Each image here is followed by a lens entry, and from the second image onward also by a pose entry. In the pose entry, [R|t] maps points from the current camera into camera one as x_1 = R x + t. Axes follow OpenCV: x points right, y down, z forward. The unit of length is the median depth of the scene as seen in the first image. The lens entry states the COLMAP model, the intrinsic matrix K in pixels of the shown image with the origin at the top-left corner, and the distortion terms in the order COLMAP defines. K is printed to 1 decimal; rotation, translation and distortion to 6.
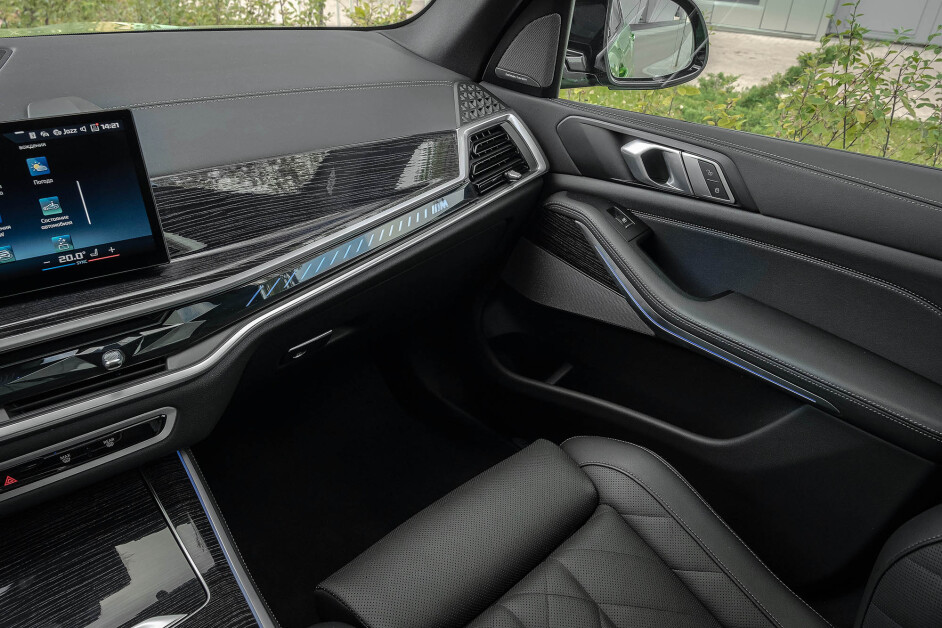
lens RADIAL K [[652.6, 0, 469.5], [0, 652.6, 329.3], [0, 0, 1]] dist [-0.046079, 0.021970]
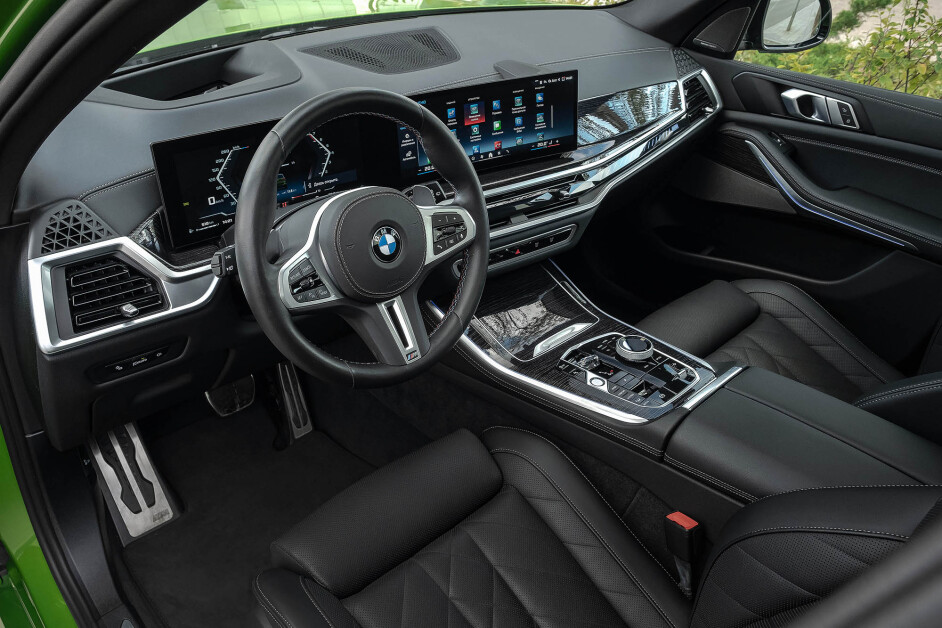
lens RADIAL K [[678.5, 0, 413.0], [0, 678.5, 331.9], [0, 0, 1]] dist [-0.038438, -0.001982]
pose [[0.997166, 0.031471, -0.068337, -0.528694], [-0.026324, 0.996840, 0.074950, 0.199802], [0.070480, -0.072939, 0.994843, -0.719275]]
